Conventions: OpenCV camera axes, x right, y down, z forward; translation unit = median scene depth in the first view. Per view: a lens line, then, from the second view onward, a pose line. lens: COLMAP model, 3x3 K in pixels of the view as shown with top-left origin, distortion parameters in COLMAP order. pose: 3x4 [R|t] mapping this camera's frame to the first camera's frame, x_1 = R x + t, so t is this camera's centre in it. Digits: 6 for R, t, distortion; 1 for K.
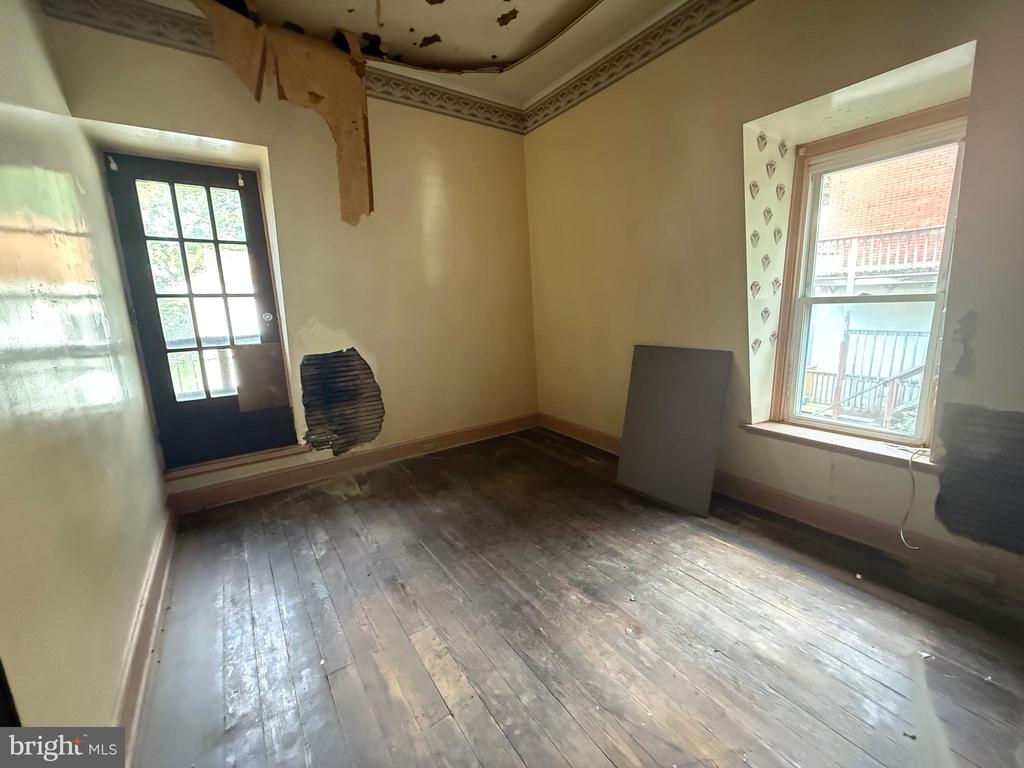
lens RADIAL K [[409.3, 0, 509.3], [0, 409.3, 383.1], [0, 0, 1]] dist [-0.003673, -0.000108]
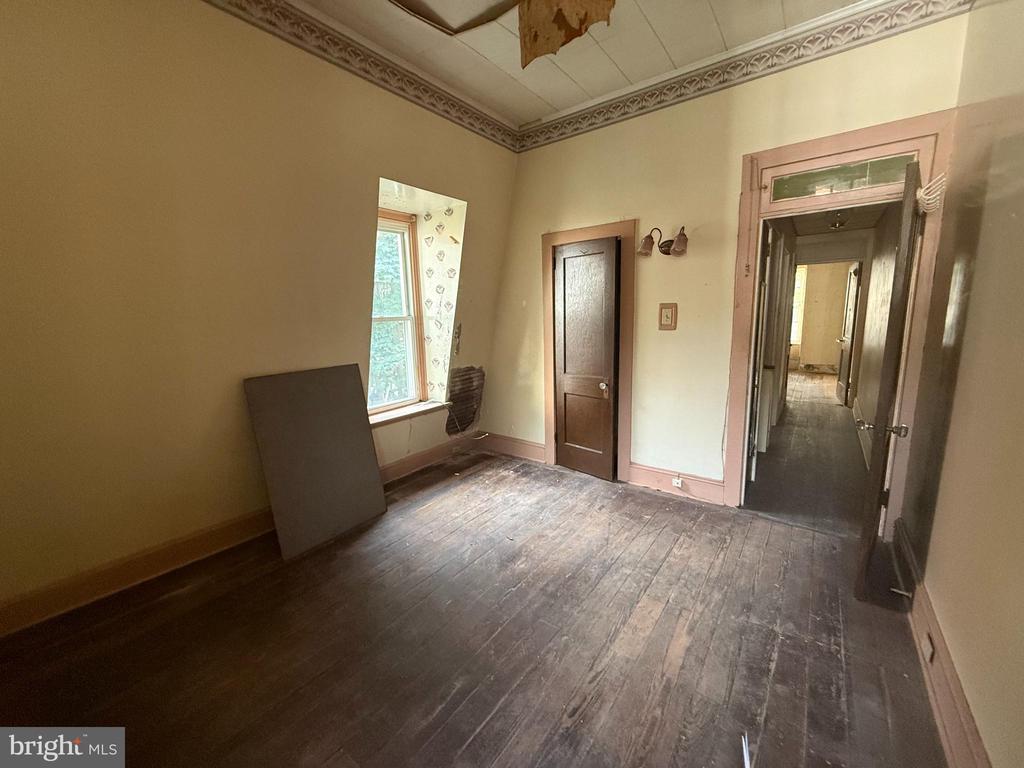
lens RADIAL K [[409.3, 0, 509.6], [0, 409.3, 384.5], [0, 0, 1]] dist [-0.003673, -0.000108]
pose [[-0.313421, -0.125158, 0.941330, -0.872406], [0.214677, 0.956276, 0.198623, -0.207976], [-0.925030, 0.264334, -0.272849, 1.236284]]
